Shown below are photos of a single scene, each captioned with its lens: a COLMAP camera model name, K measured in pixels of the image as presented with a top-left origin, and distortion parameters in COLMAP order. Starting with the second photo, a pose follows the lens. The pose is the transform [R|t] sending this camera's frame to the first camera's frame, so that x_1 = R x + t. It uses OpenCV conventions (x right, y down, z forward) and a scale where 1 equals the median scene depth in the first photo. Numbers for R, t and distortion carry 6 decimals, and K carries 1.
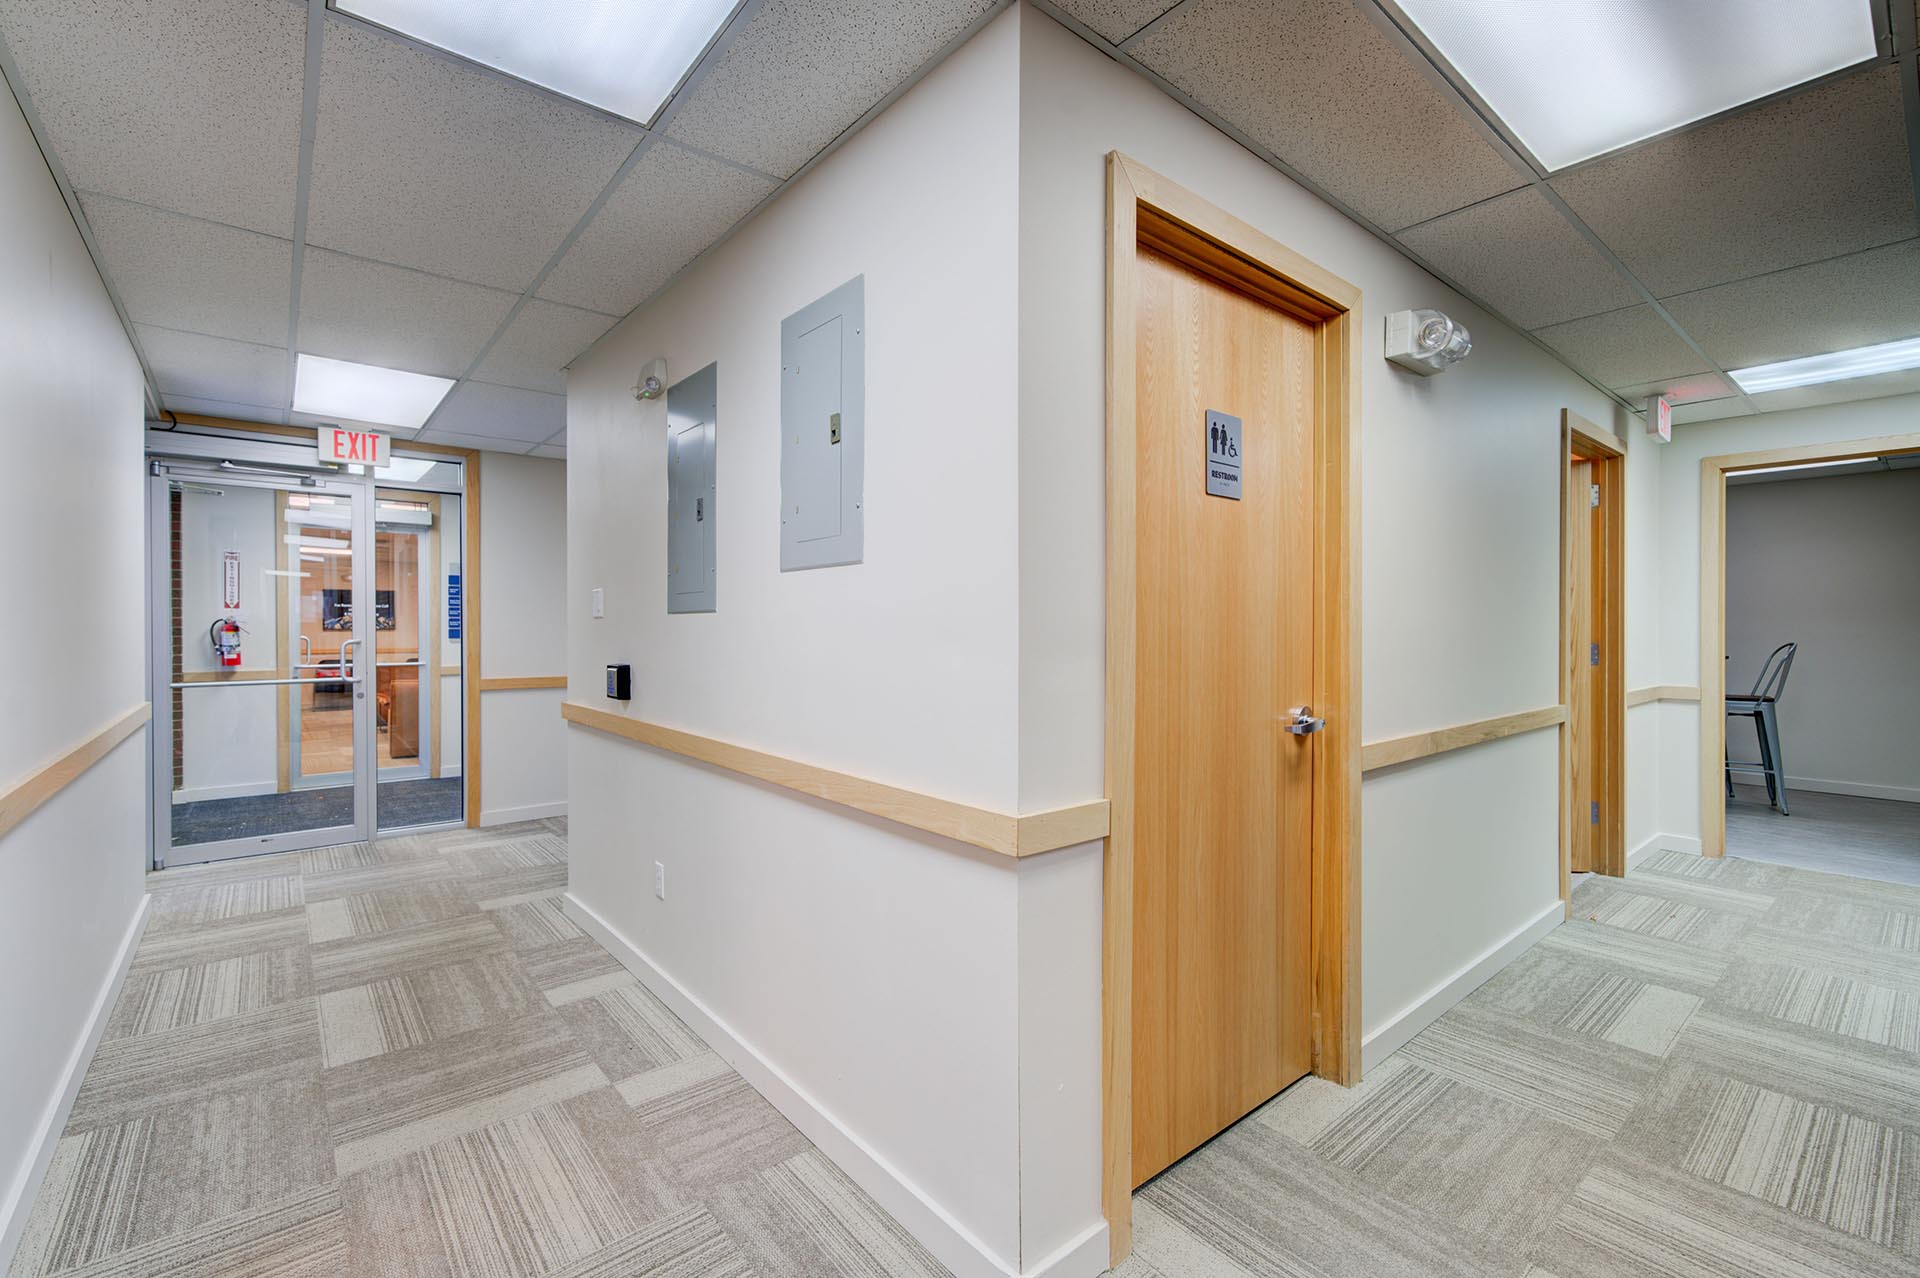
lens RADIAL K [[828.2, 0, 960.7], [0, 828.2, 637.5], [0, 0, 1]] dist [0.016873, 0.002833]
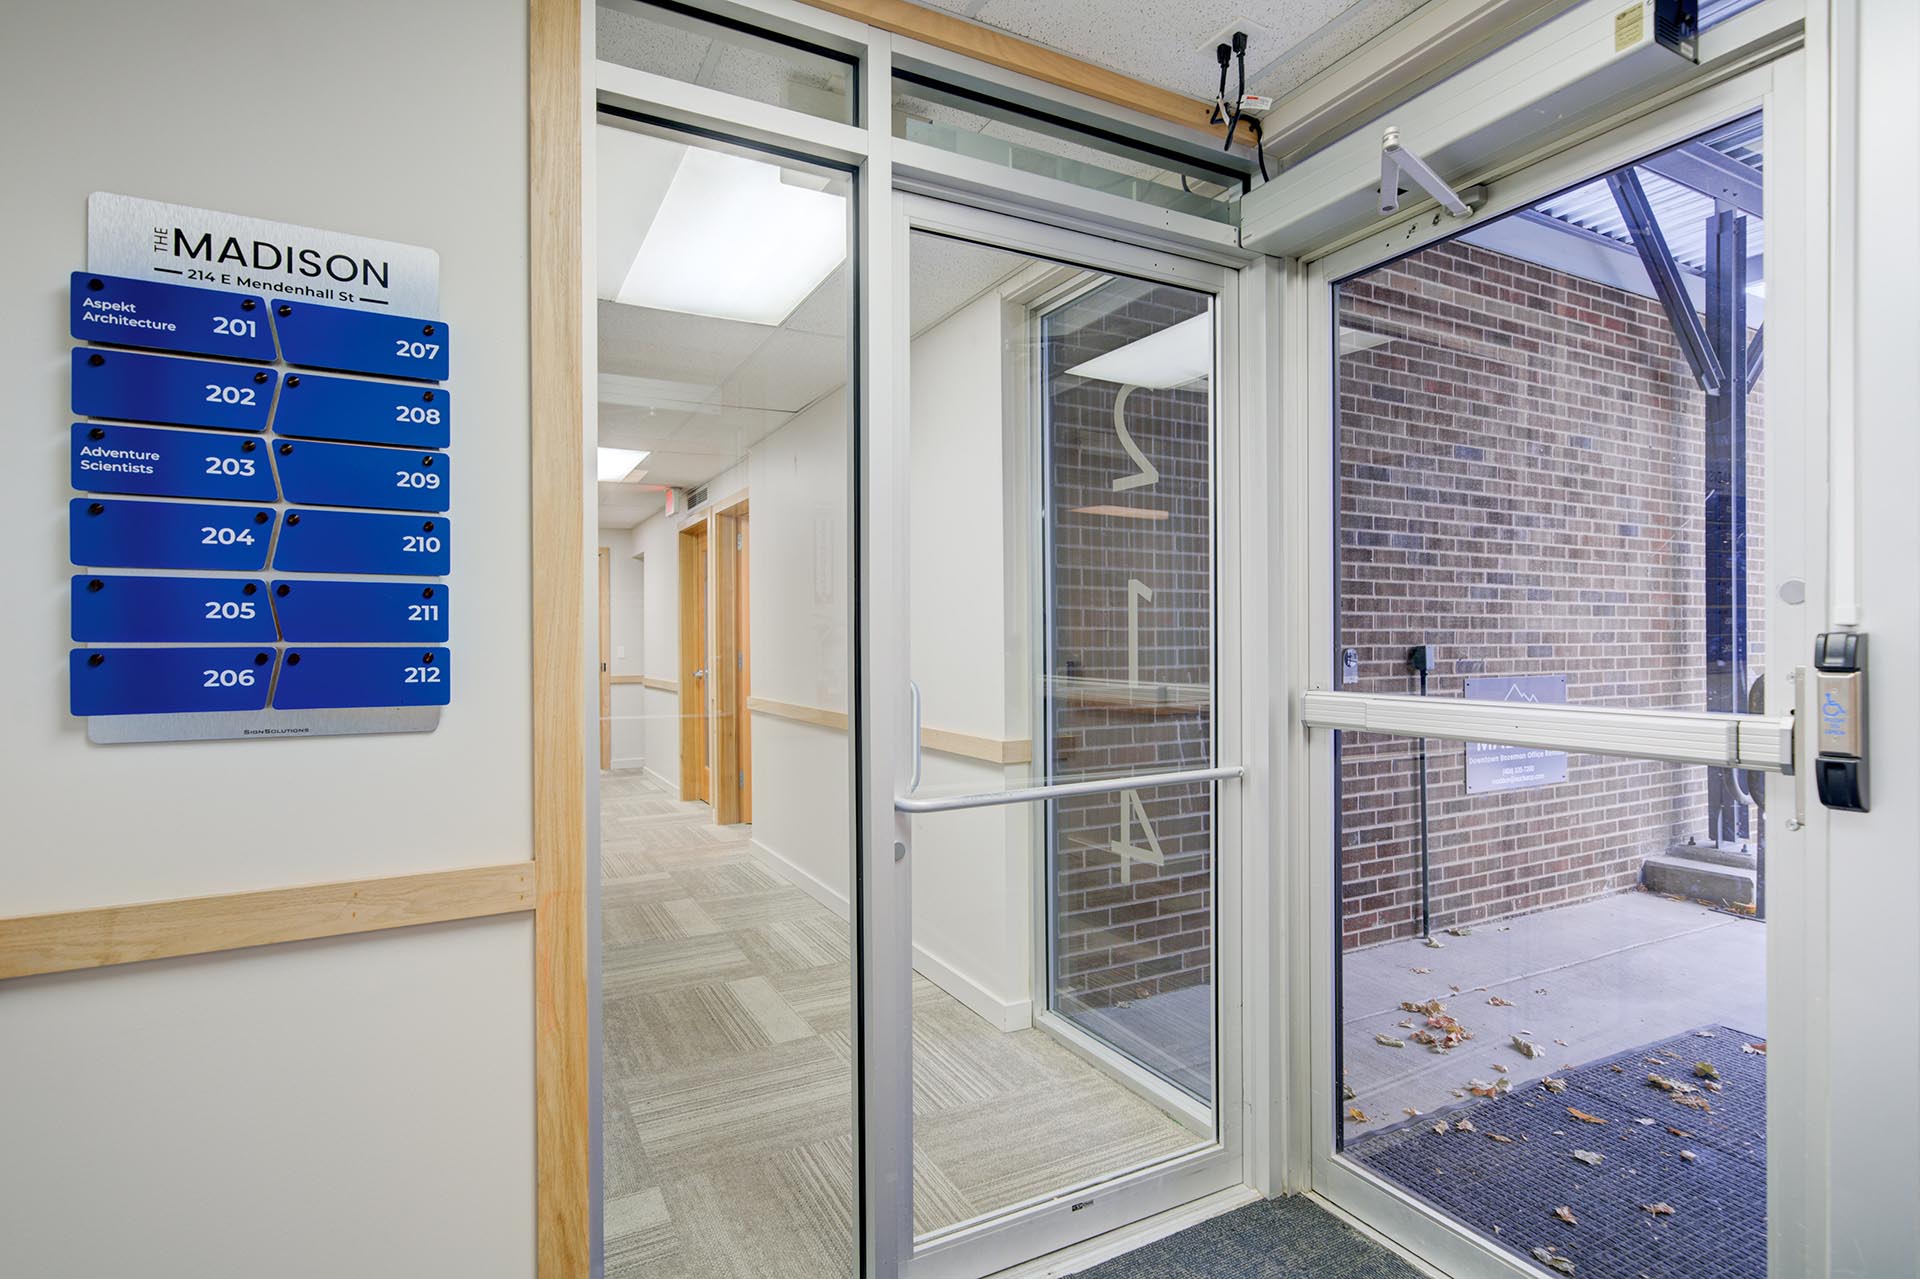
lens RADIAL K [[939.8, 0, 956.3], [0, 939.8, 643.9], [0, 0, 1]] dist [-0.033699, 0.000635]
pose [[-0.979111, 0.000620, 0.203324, -0.478986], [0.001617, 0.999987, 0.004738, -0.001214], [-0.203318, 0.004968, -0.979100, 0.787919]]
